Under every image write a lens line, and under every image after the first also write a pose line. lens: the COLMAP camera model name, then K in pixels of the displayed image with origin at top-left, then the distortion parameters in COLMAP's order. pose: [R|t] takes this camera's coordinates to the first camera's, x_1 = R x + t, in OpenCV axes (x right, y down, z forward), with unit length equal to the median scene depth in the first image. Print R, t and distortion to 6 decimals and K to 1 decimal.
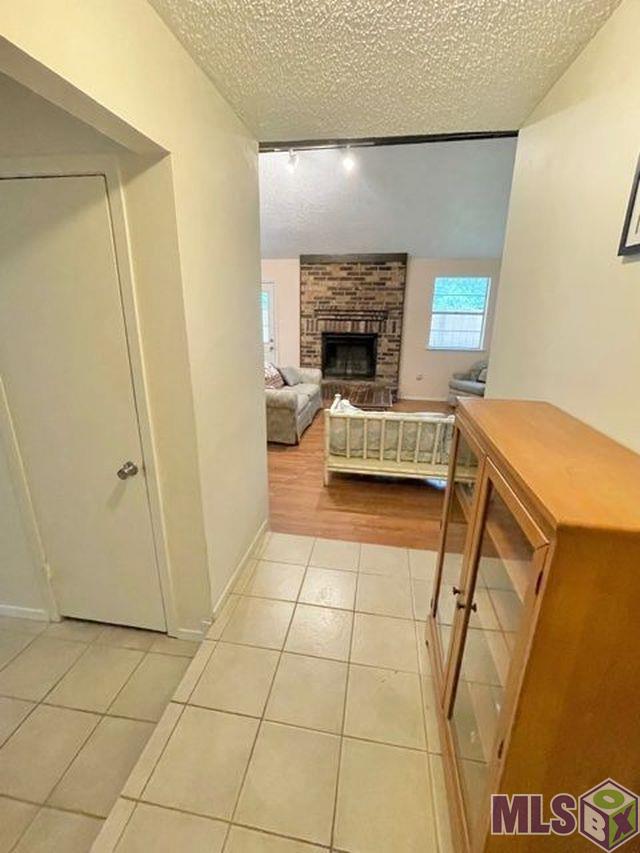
lens RADIAL K [[372.2, 0, 313.2], [0, 372.2, 426.4], [0, 0, 1]] dist [-0.002220, -0.000104]
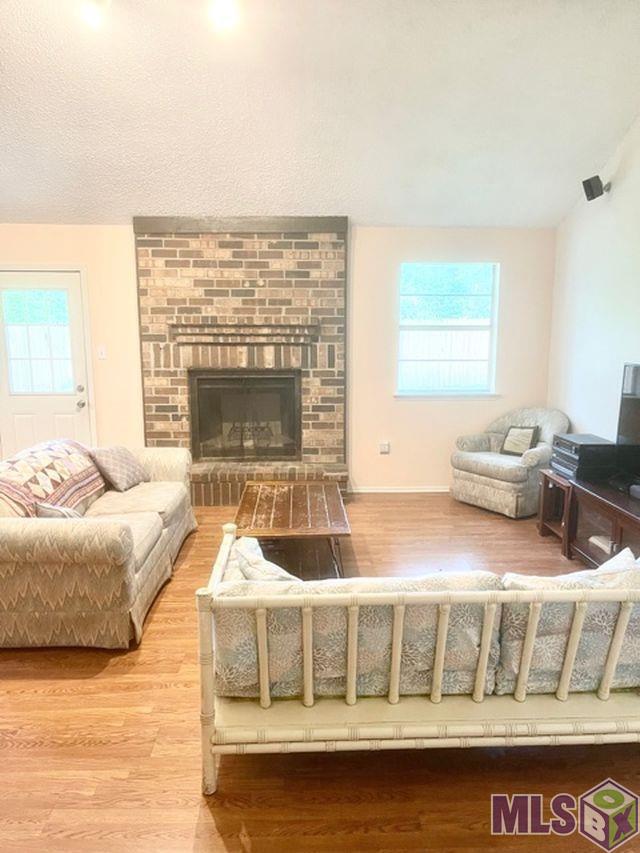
lens RADIAL K [[641.8, 0, 322.9], [0, 641.8, 430.4], [0, 0, 1]] dist [0.036410, -0.004032]
pose [[0.975569, -0.048116, 0.214360, 0.012419], [0.076828, 0.988833, -0.127695, -0.056527], [-0.205822, 0.141044, 0.968372, 0.169634]]
